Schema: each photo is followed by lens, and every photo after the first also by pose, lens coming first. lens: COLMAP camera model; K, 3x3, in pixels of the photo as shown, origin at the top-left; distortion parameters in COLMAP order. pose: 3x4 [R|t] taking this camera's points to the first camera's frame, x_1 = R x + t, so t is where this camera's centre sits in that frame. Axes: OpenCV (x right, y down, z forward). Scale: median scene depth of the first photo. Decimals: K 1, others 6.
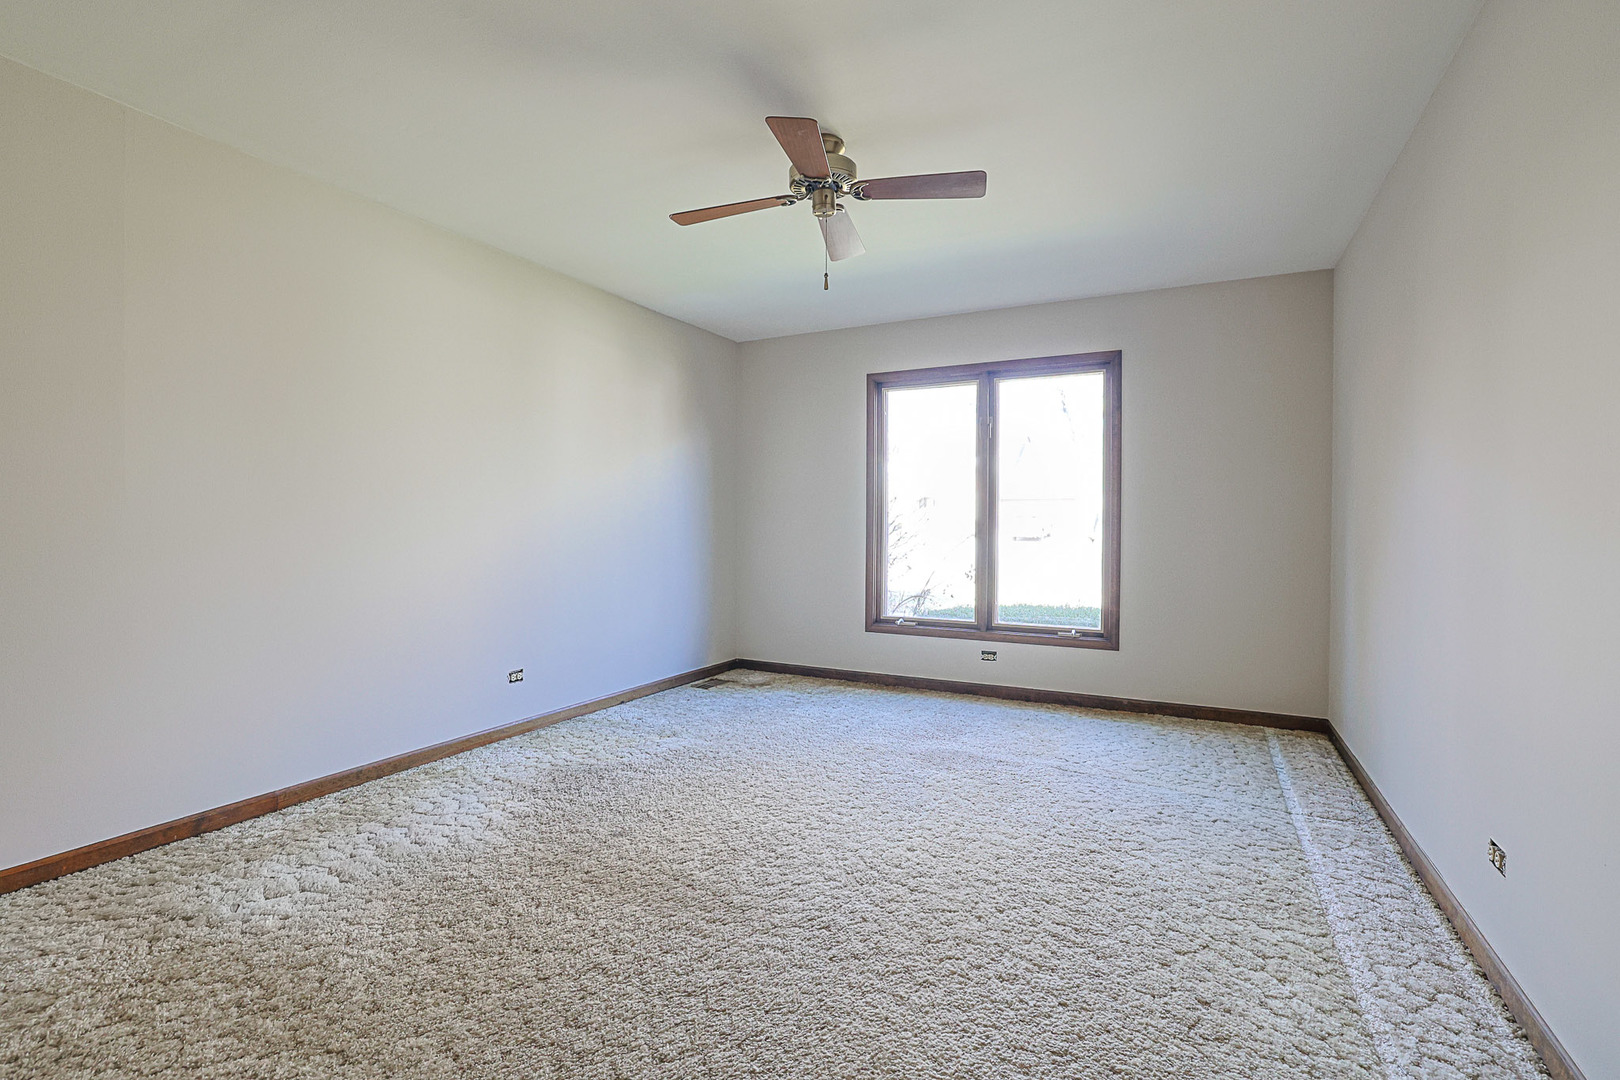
lens RADIAL K [[734.9, 0, 808.2], [0, 734.9, 540.2], [0, 0, 1]] dist [-0.021590, -0.000589]
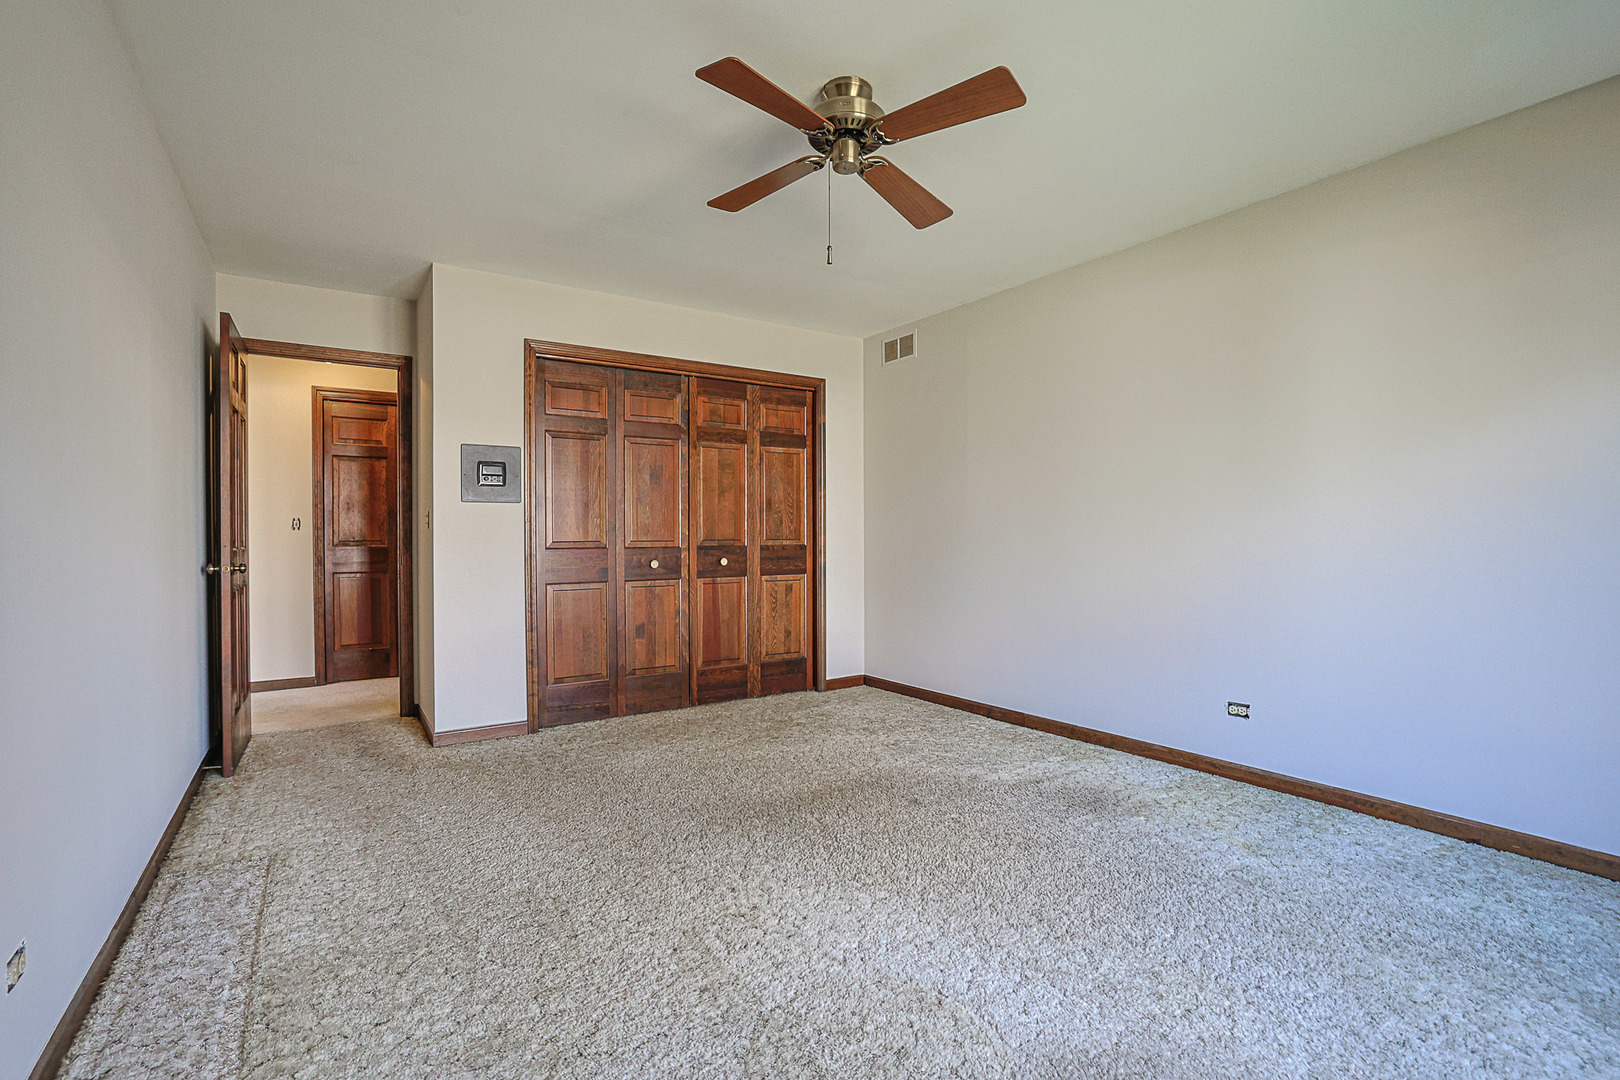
lens RADIAL K [[734.9, 0, 810.7], [0, 734.9, 538.8], [0, 0, 1]] dist [-0.021590, -0.000589]
pose [[-0.481392, 0.002384, -0.876502, 0.647365], [-0.007989, 0.999943, 0.007108, -0.014028], [0.876469, 0.010424, -0.481346, 1.103306]]
